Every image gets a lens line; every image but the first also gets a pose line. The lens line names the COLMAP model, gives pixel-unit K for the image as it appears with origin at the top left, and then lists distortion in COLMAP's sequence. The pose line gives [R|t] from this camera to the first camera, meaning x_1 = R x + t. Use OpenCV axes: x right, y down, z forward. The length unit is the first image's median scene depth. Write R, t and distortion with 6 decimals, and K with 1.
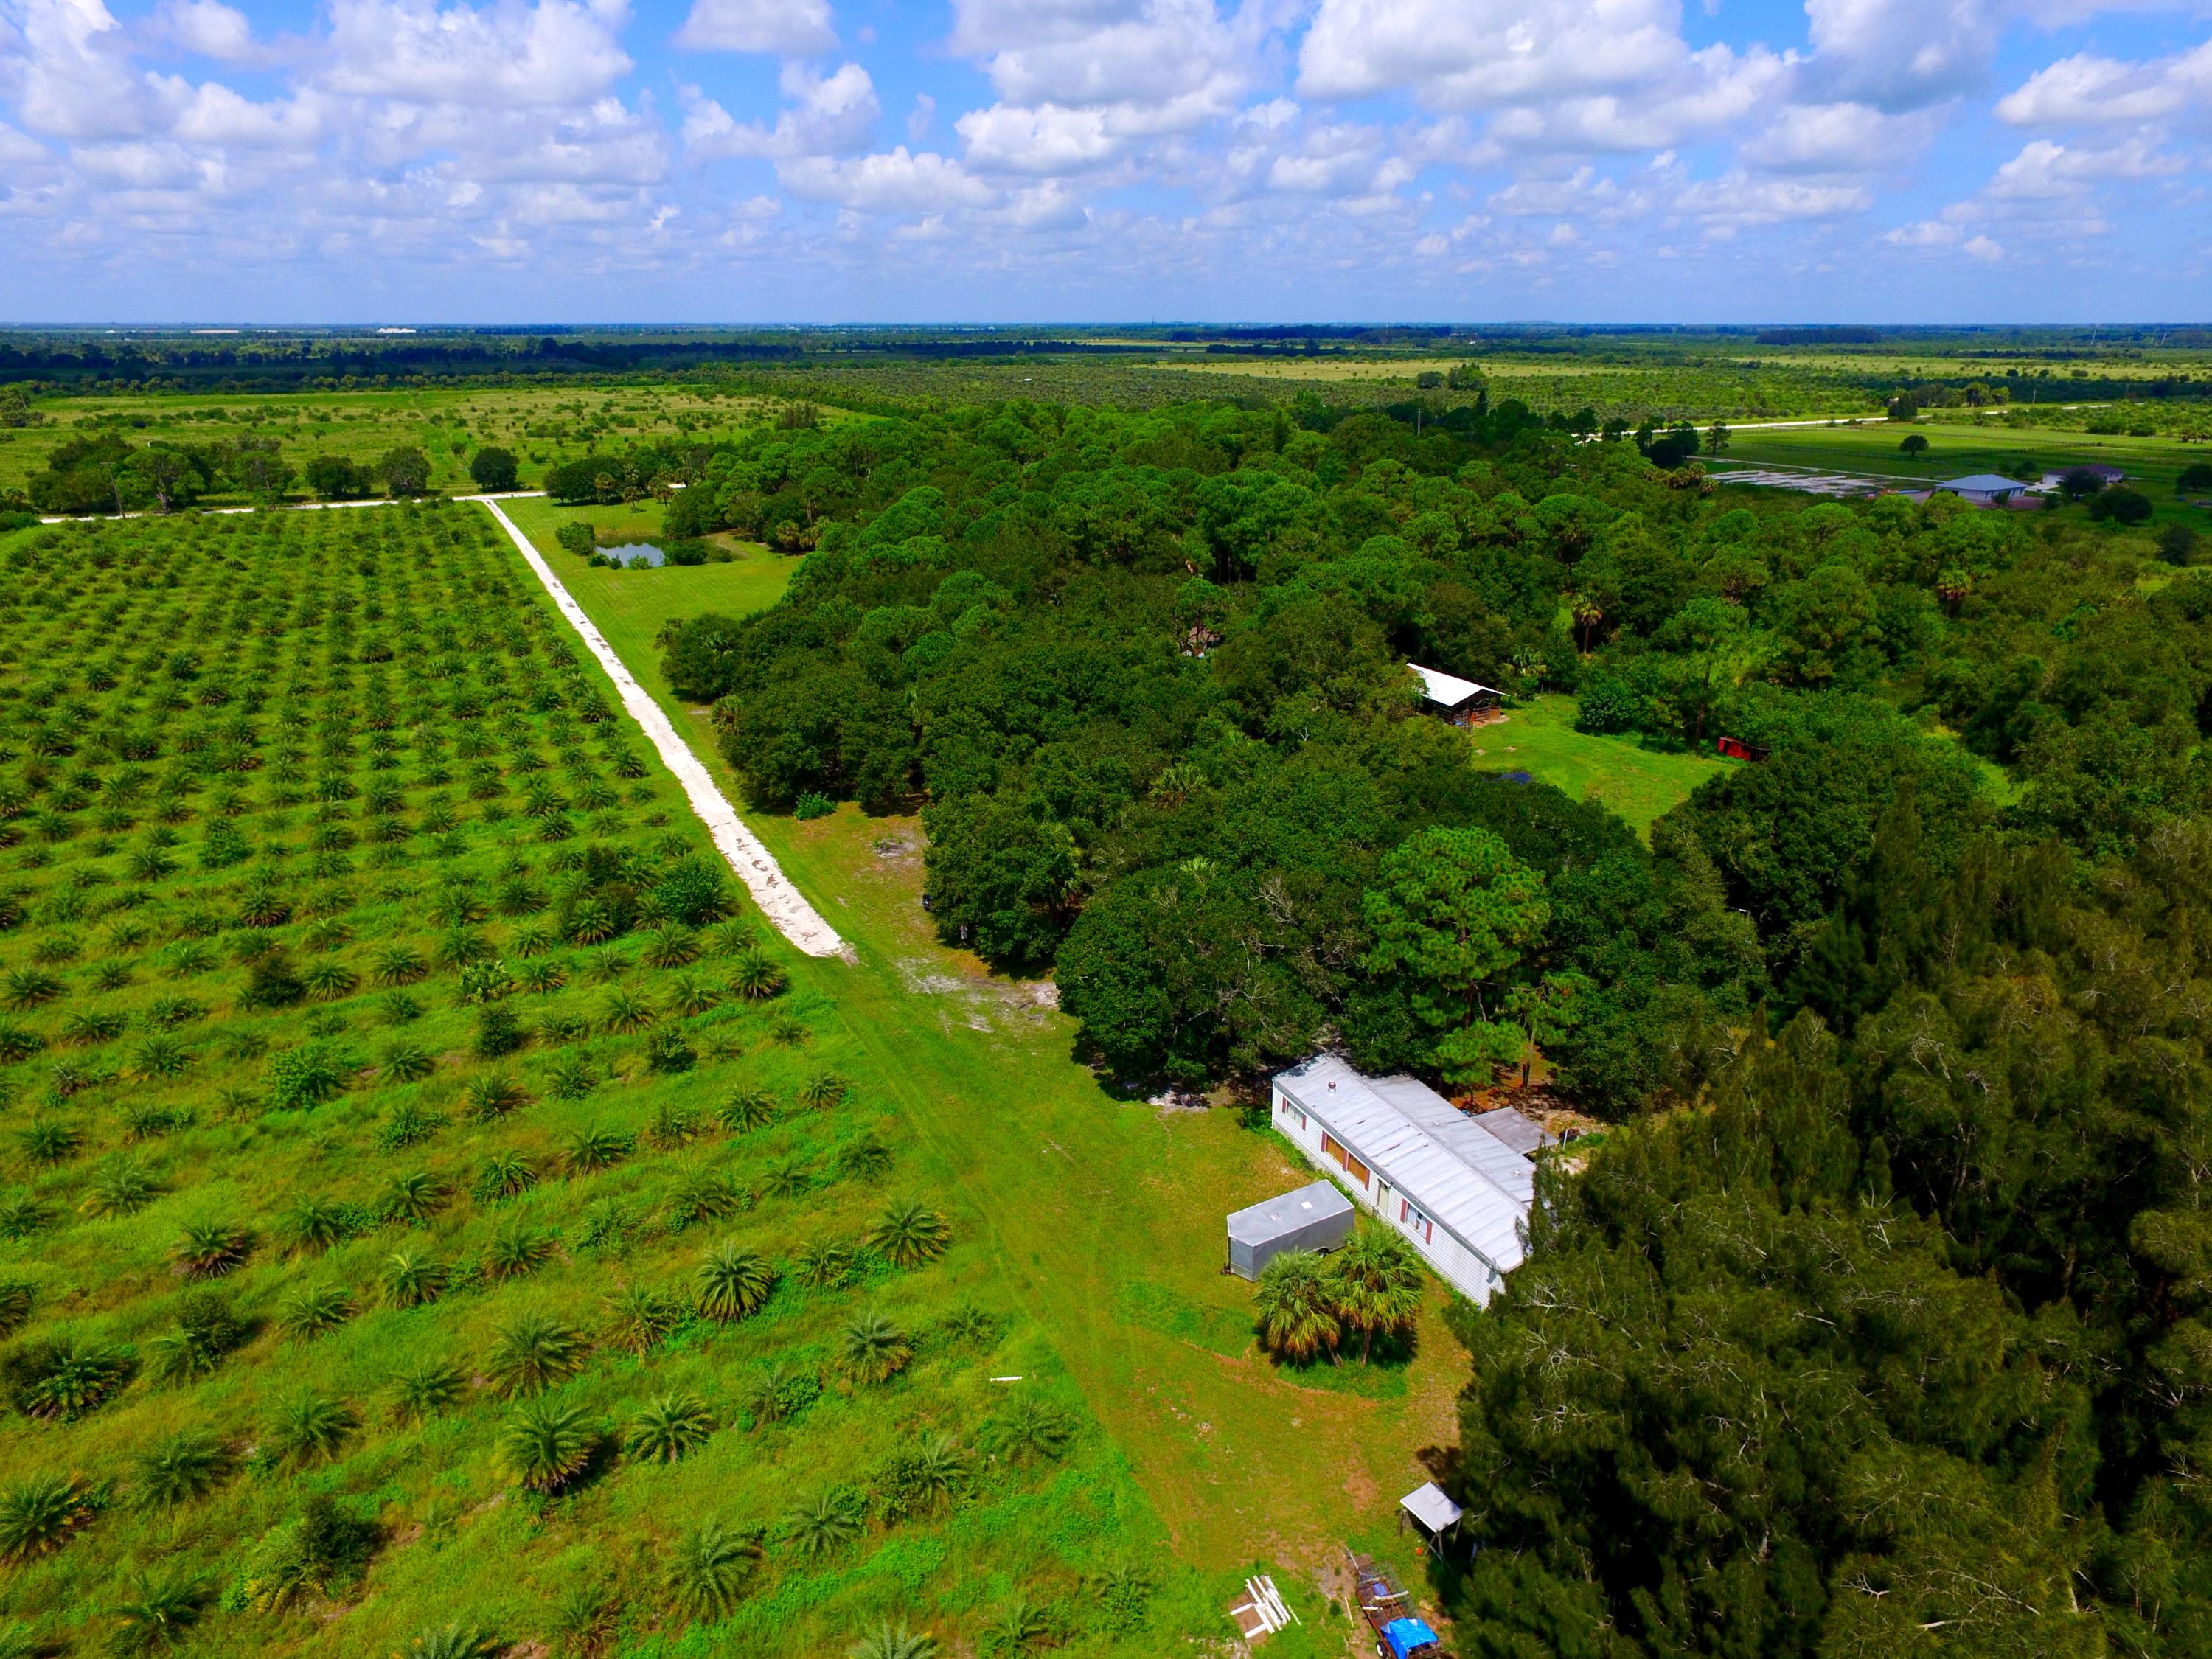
lens RADIAL K [[1320.1, 0, 1123.8], [0, 1320.1, 827.5], [0, 0, 1]] dist [-0.048129, 0.044429]
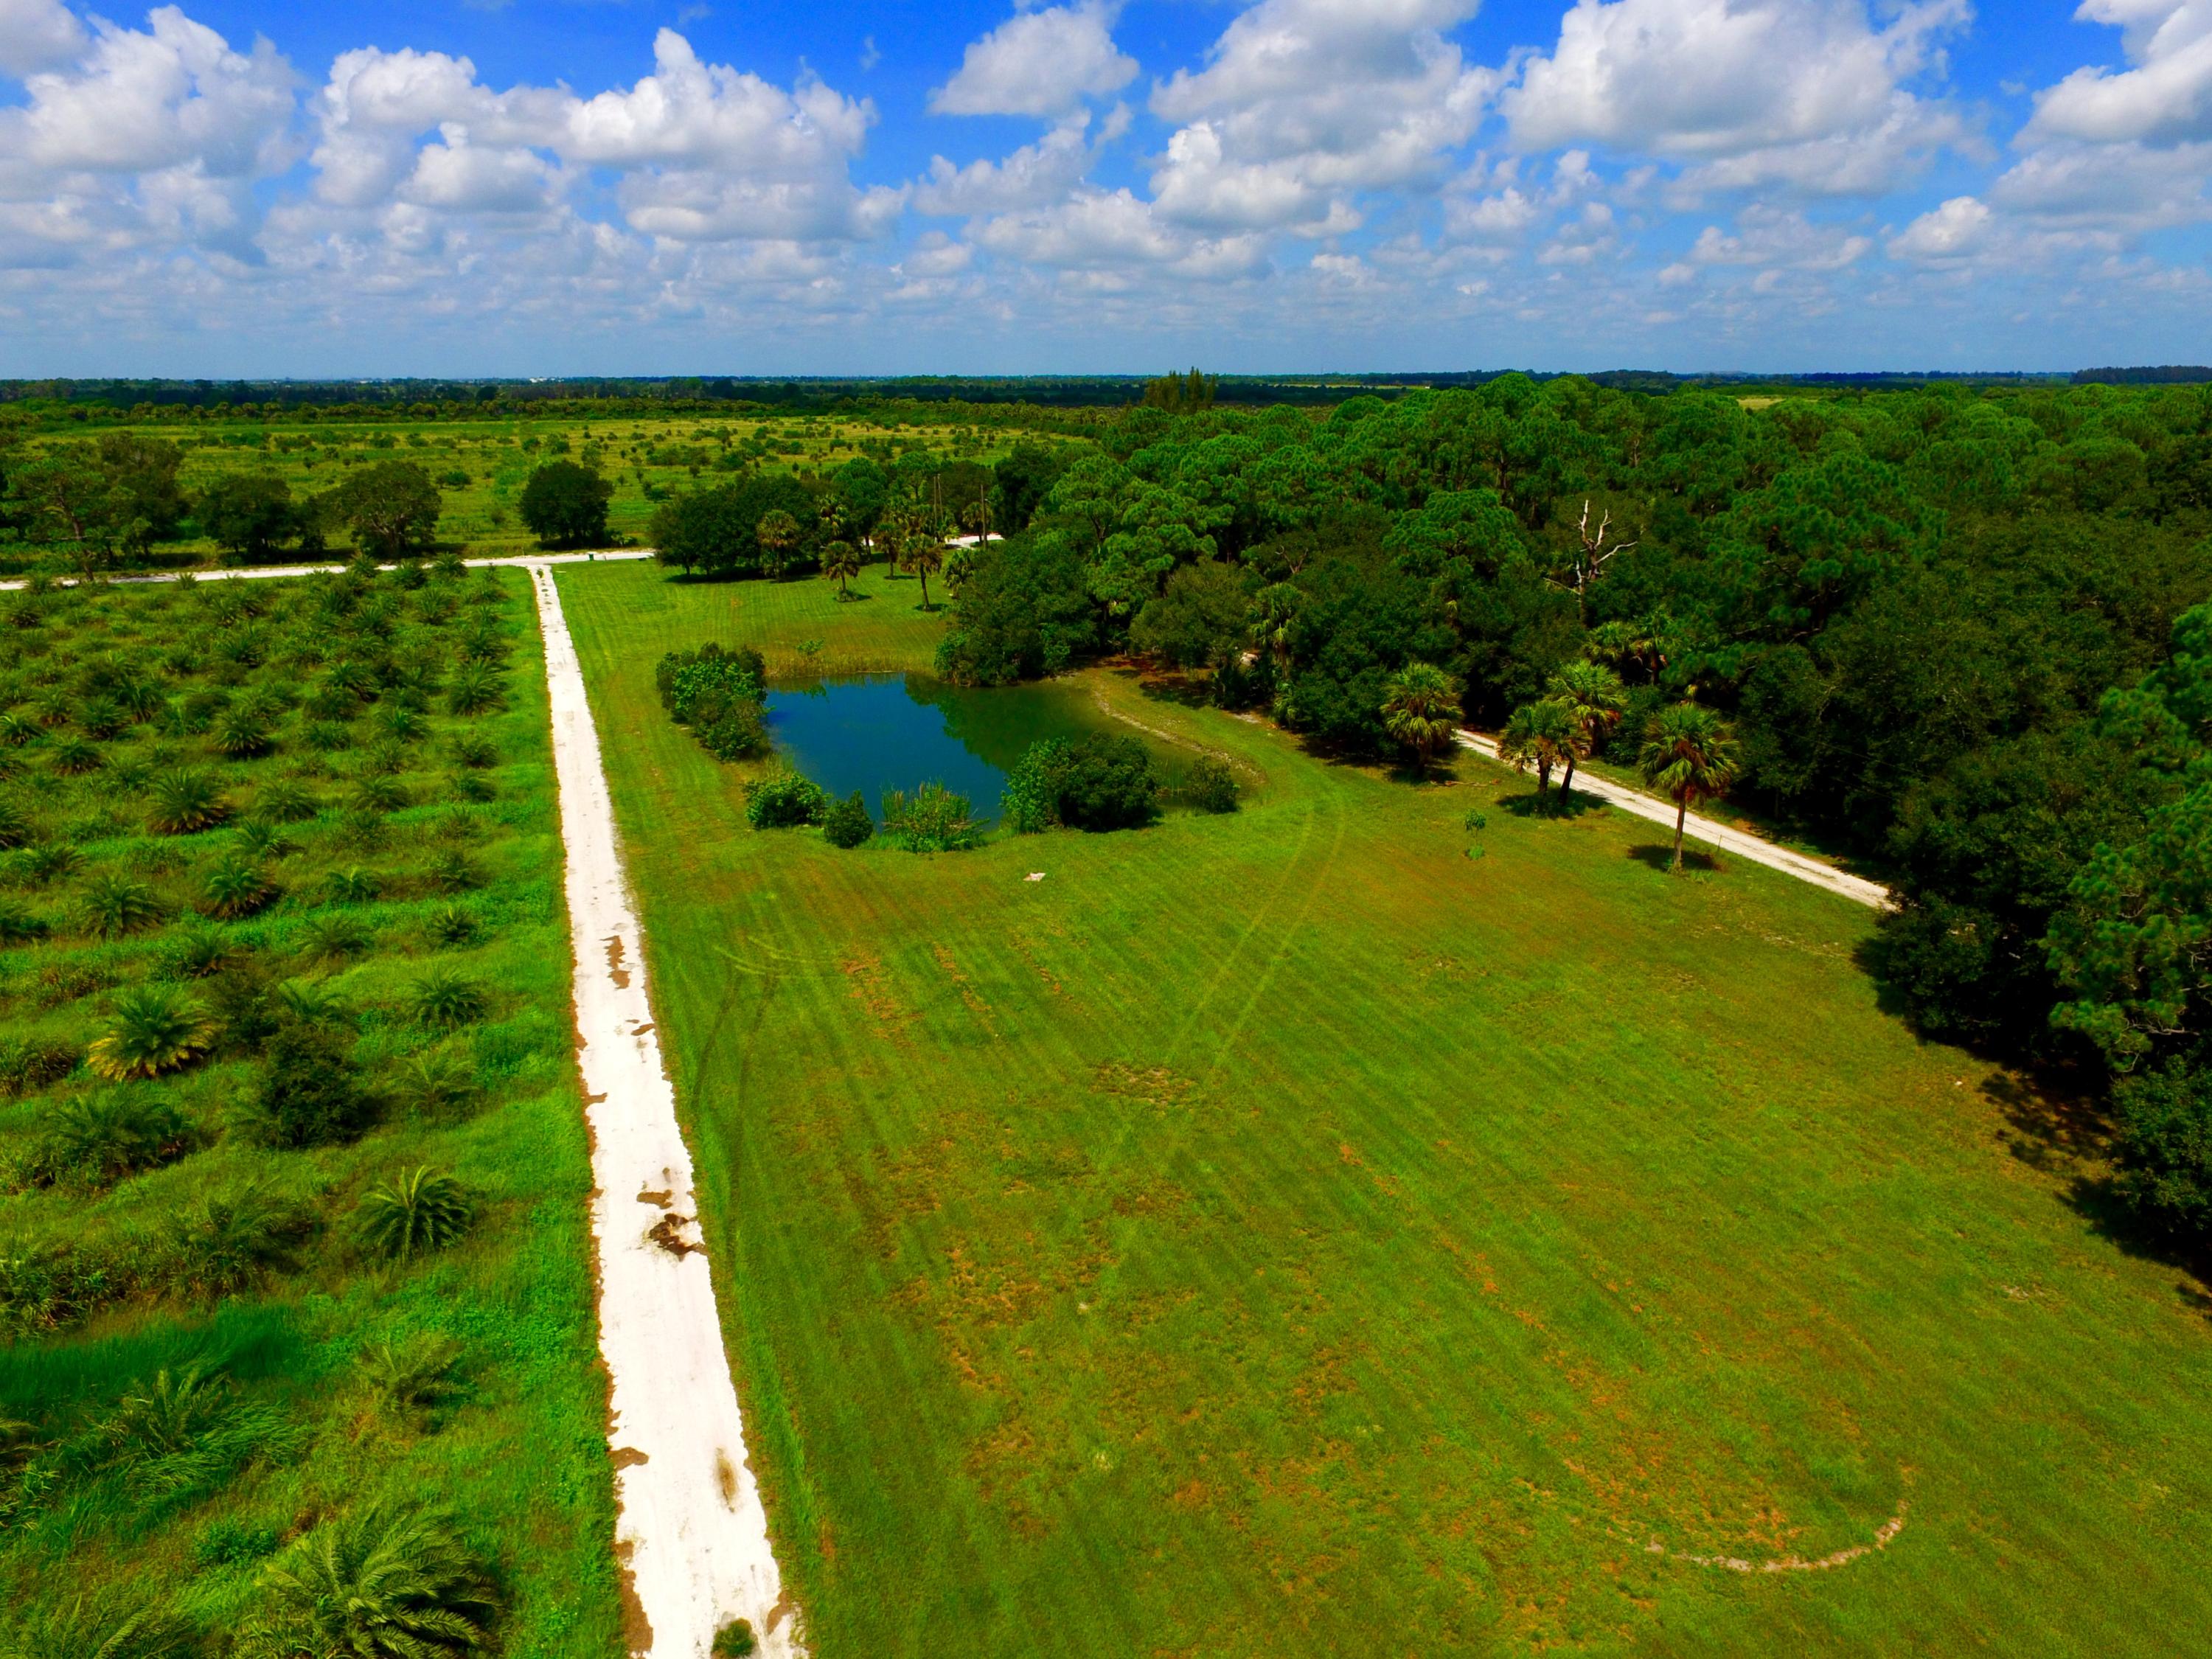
lens RADIAL K [[1320.1, 0, 1123.8], [0, 1320.1, 827.5], [0, 0, 1]] dist [-0.048129, 0.044429]
pose [[0.995915, 0.027020, -0.086156, -0.782169], [-0.030515, 0.998753, -0.039502, -0.488109], [0.084981, 0.041969, 0.995498, 1.862173]]
